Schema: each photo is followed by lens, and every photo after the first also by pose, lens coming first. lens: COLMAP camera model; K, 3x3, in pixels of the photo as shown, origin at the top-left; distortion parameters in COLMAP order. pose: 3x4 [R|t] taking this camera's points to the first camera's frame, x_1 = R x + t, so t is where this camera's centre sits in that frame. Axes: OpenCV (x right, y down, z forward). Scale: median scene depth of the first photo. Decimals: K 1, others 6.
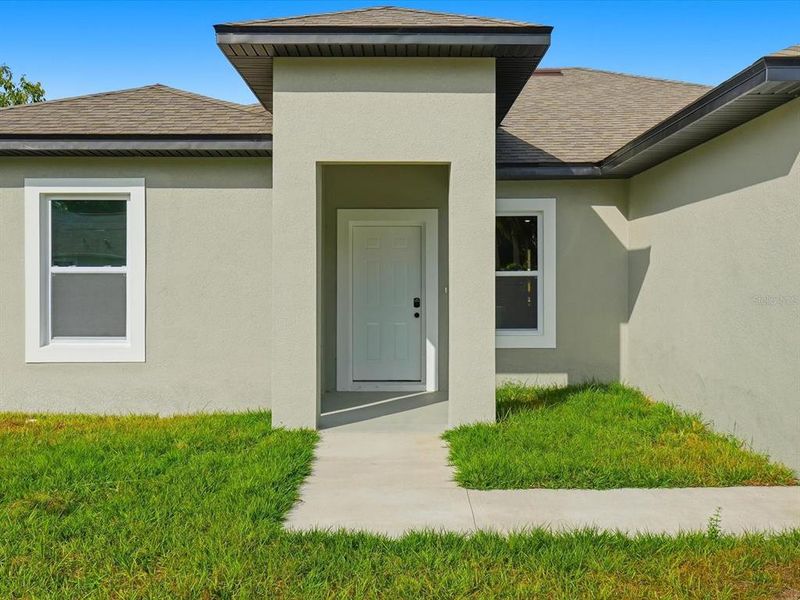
lens RADIAL K [[874.0, 0, 399.8], [0, 874.0, 295.3], [0, 0, 1]] dist [-0.003900, 0.000000]
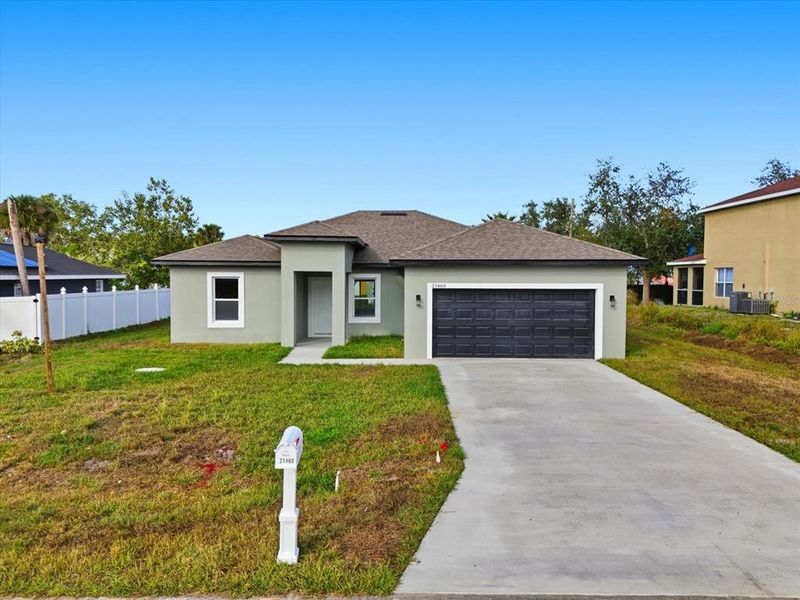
lens RADIAL K [[585.9, 0, 401.0], [0, 585.9, 307.3], [0, 0, 1]] dist [0.054231, -0.023306]
pose [[0.999934, 0.005320, -0.010143, 0.325491], [-0.004875, 0.999044, 0.043444, -0.100509], [0.010364, -0.043392, 0.999004, -1.218223]]
